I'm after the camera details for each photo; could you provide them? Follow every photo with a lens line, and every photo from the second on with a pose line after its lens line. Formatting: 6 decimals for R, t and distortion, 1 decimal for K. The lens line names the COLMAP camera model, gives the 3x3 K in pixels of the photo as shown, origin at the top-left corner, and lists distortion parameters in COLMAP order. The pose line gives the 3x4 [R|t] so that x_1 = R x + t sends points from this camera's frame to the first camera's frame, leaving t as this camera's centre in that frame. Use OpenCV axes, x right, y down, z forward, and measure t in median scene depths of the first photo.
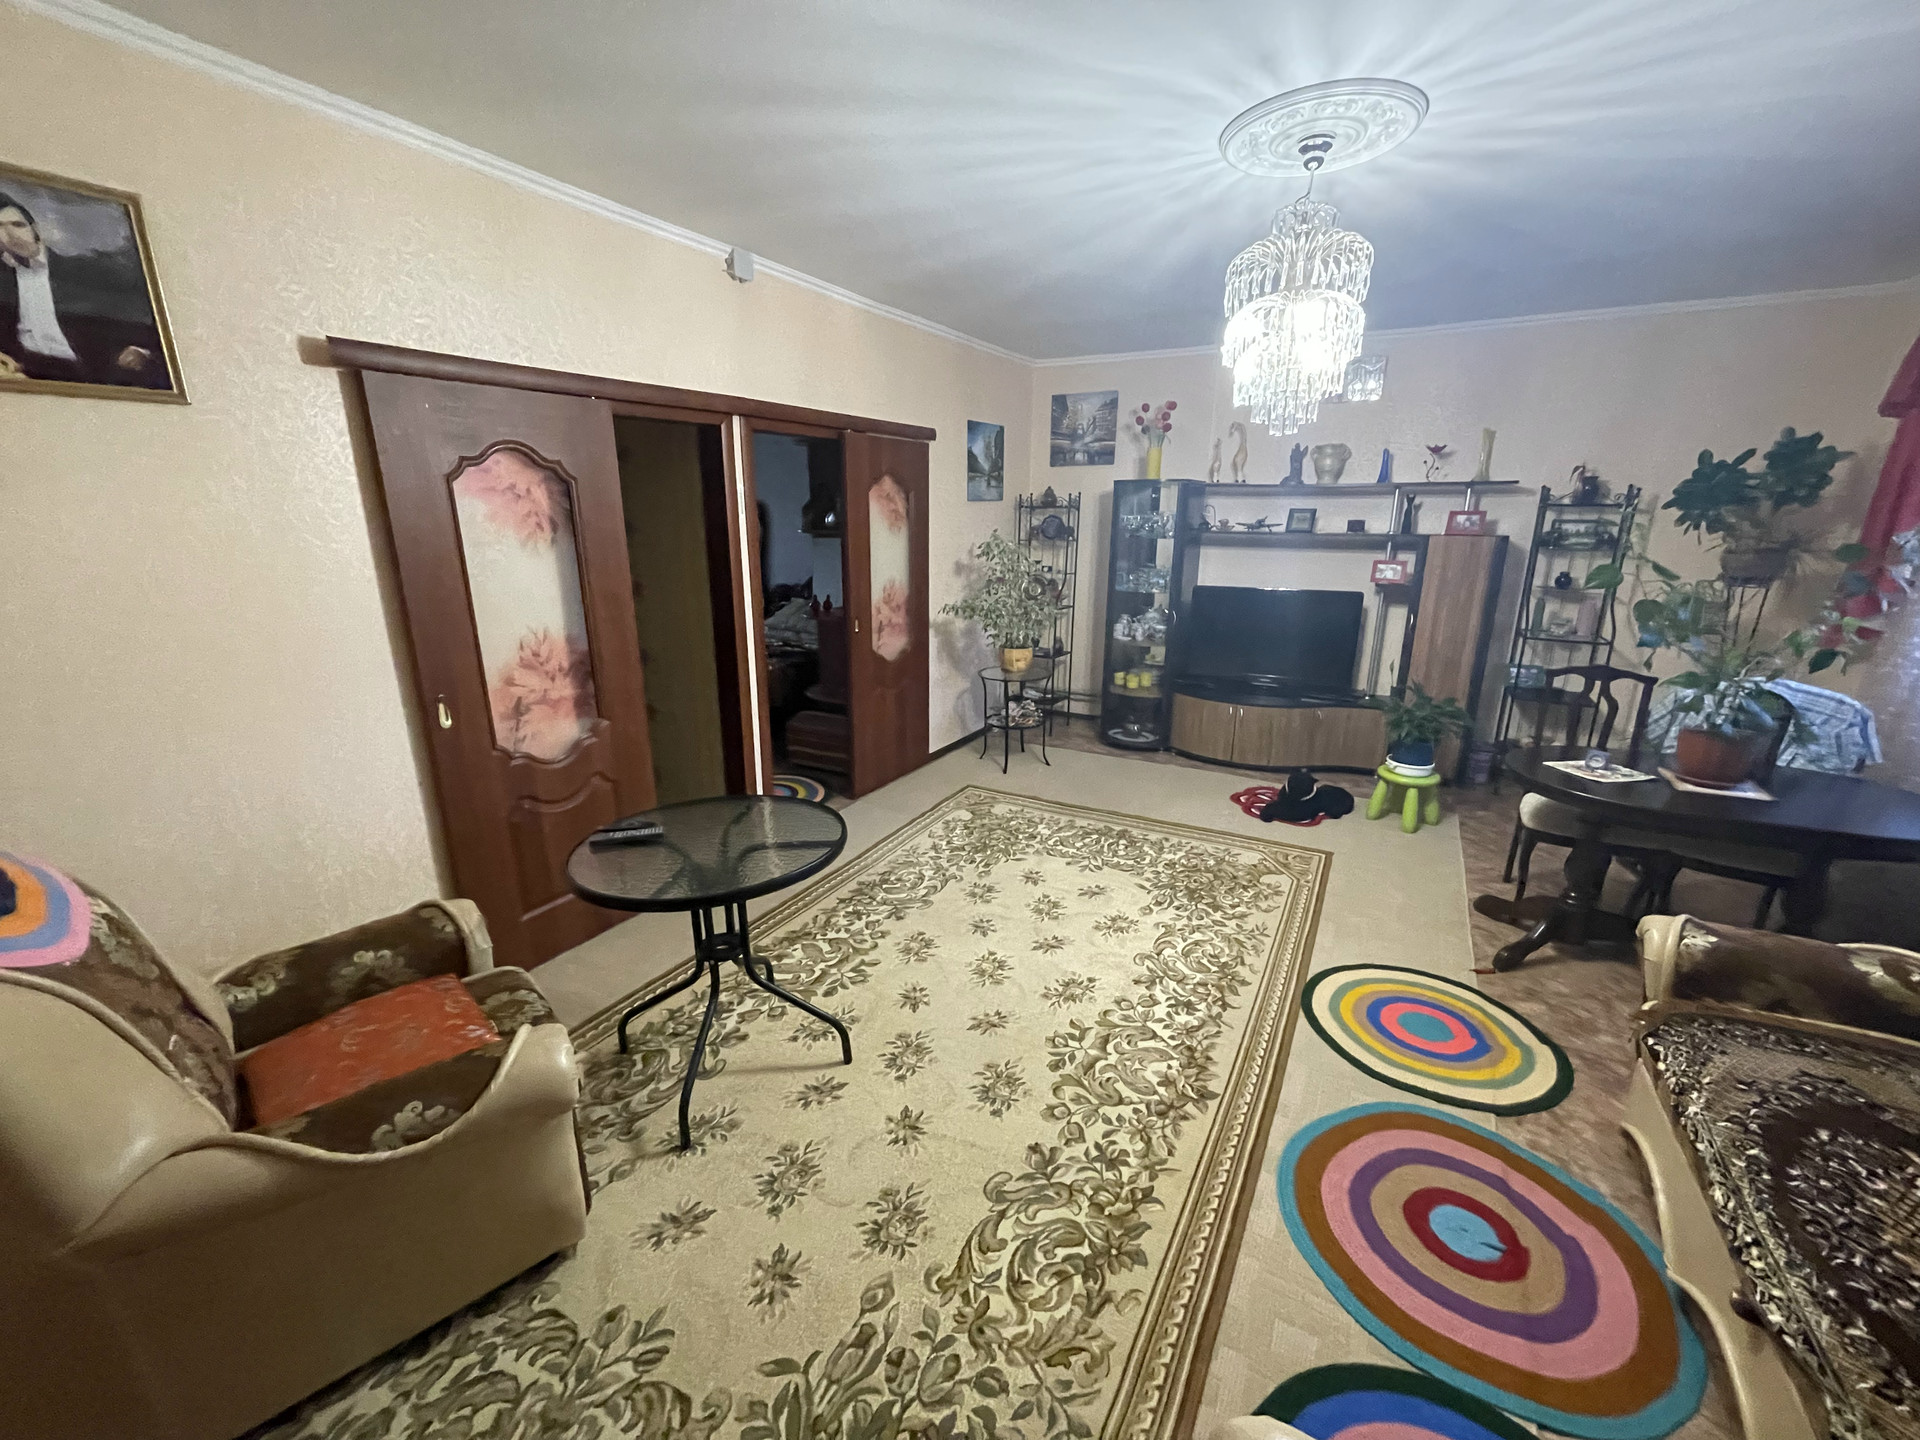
lens RADIAL K [[773.5, 0, 956.8], [0, 773.5, 726.7], [0, 0, 1]] dist [-0.000890, -0.000523]
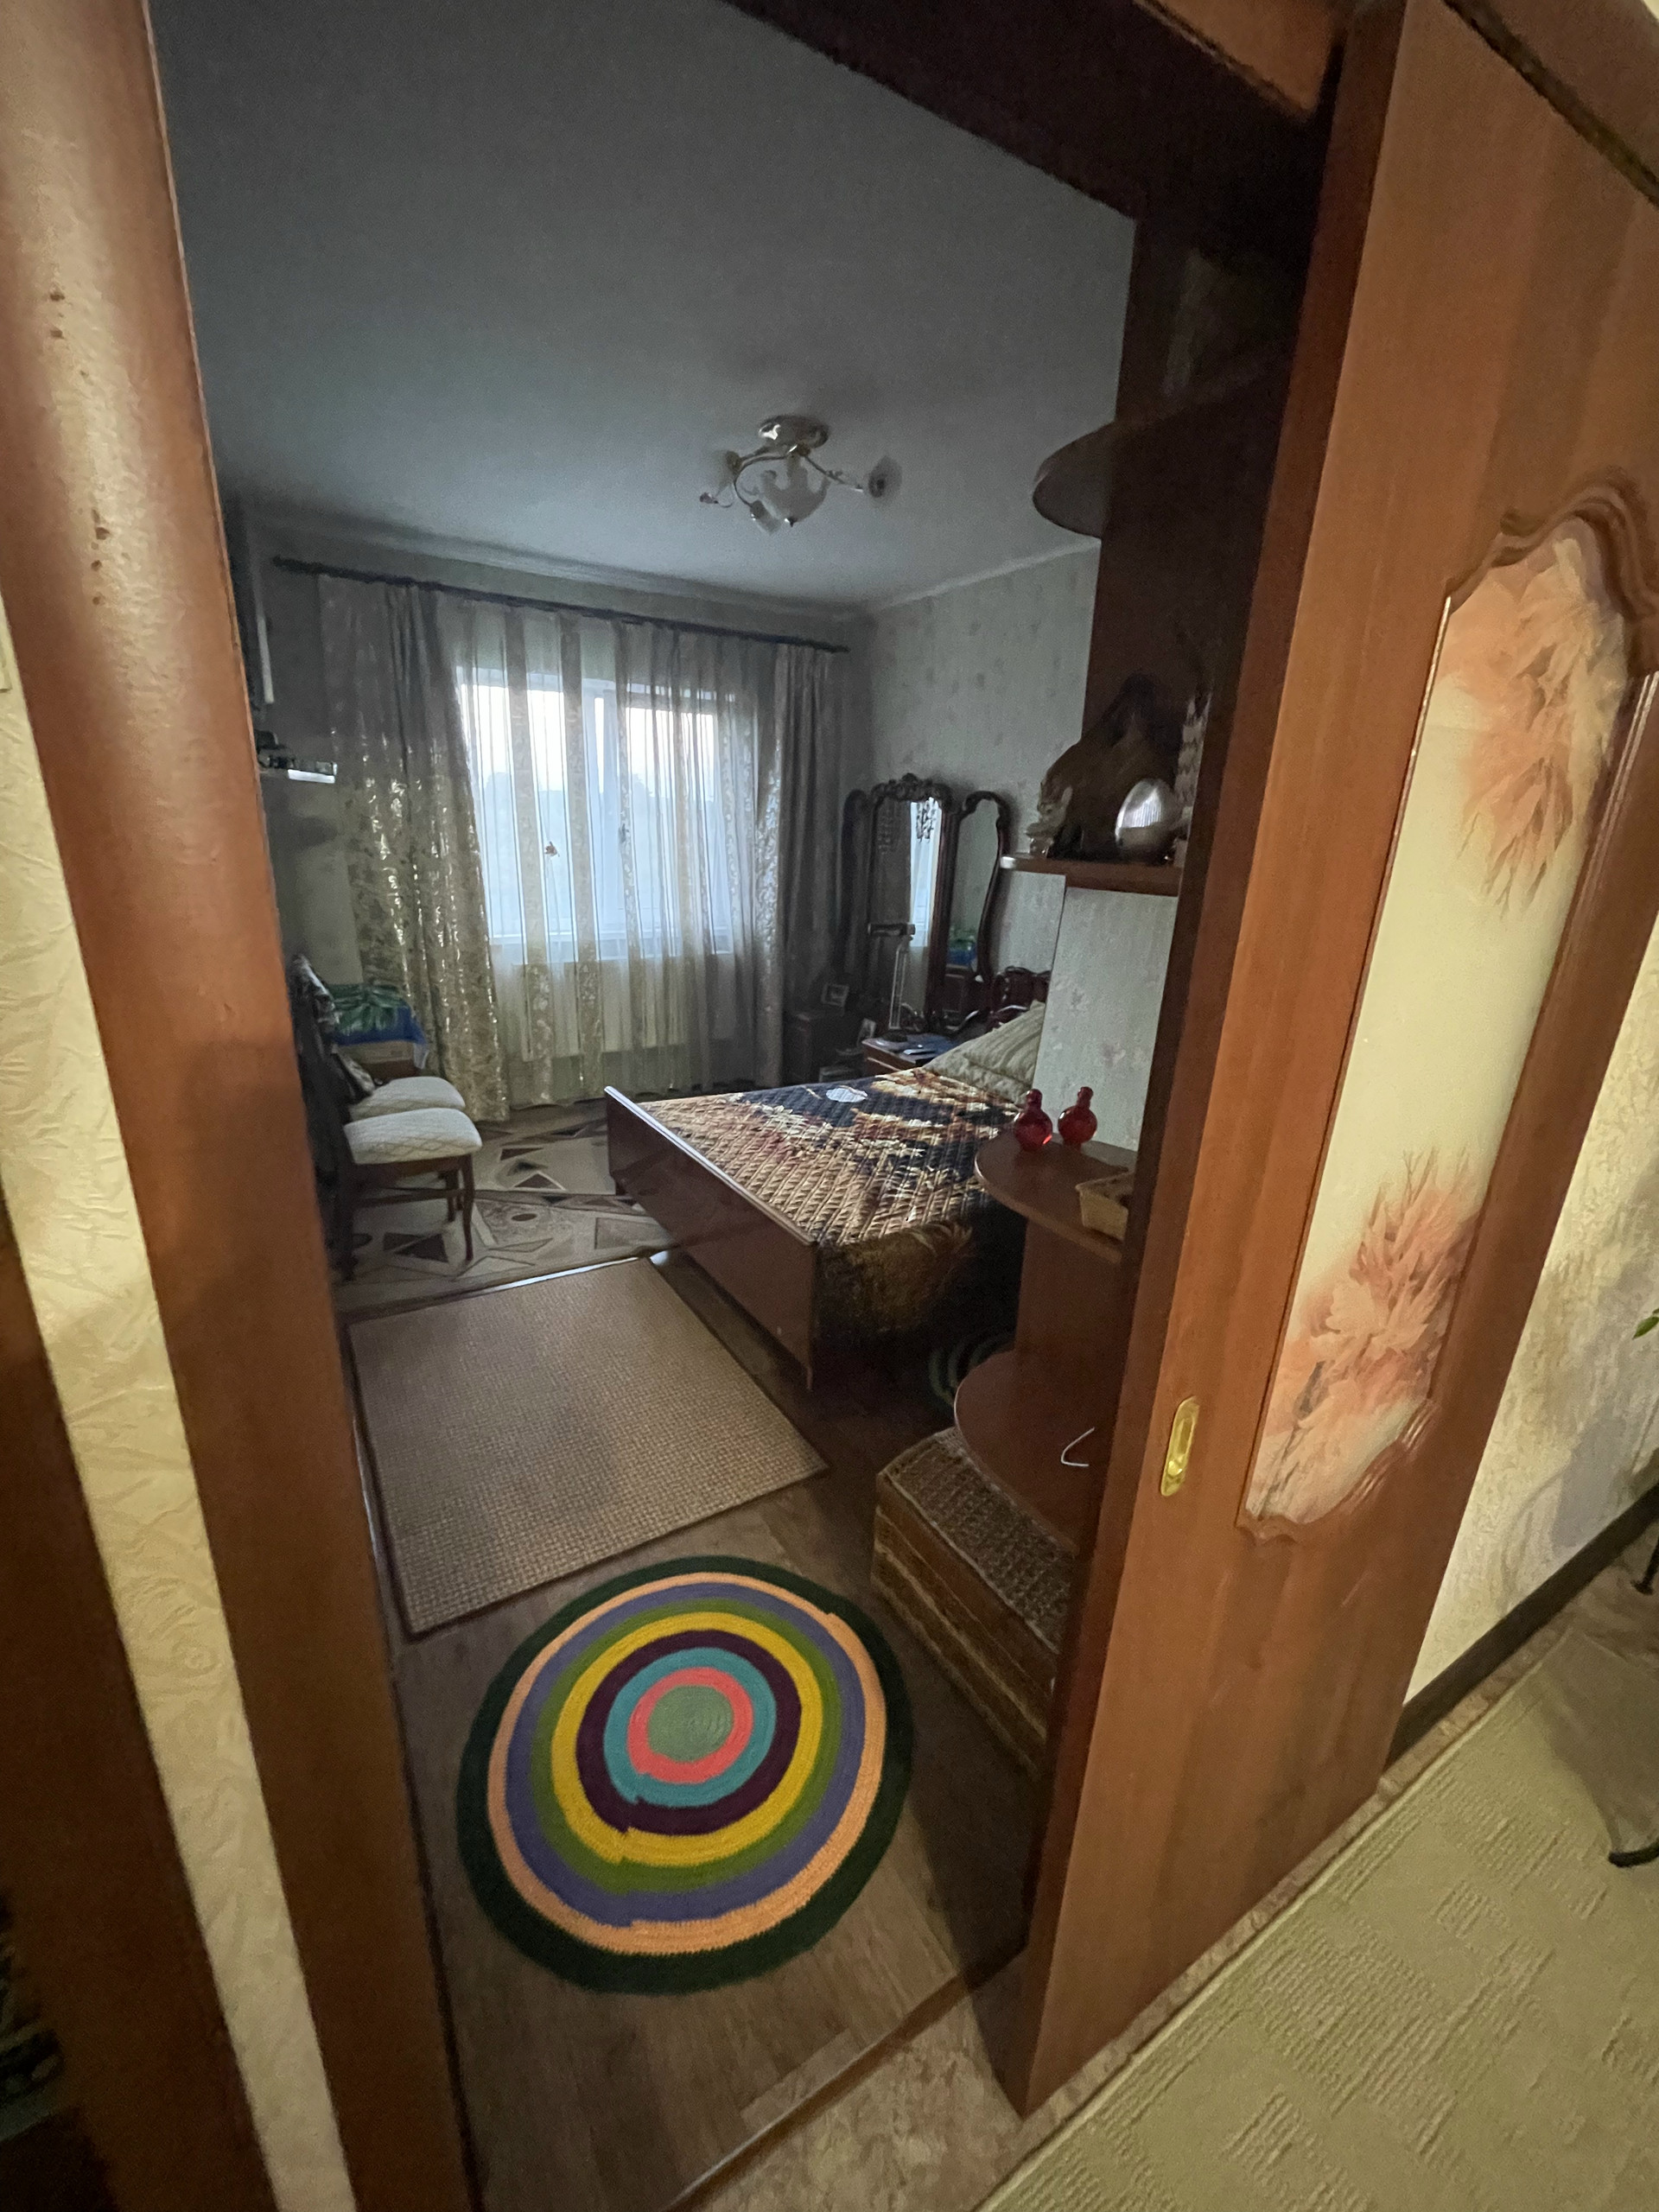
lens RADIAL K [[891.1, 0, 823.0], [0, 891.1, 1100.7], [0, 0, 1]] dist [-0.000890, -0.000523]
pose [[0.875648, 0.180323, -0.448022, -0.109756], [-0.170927, 0.983349, 0.061713, -0.179711], [0.451690, 0.022540, 0.891890, 0.704259]]
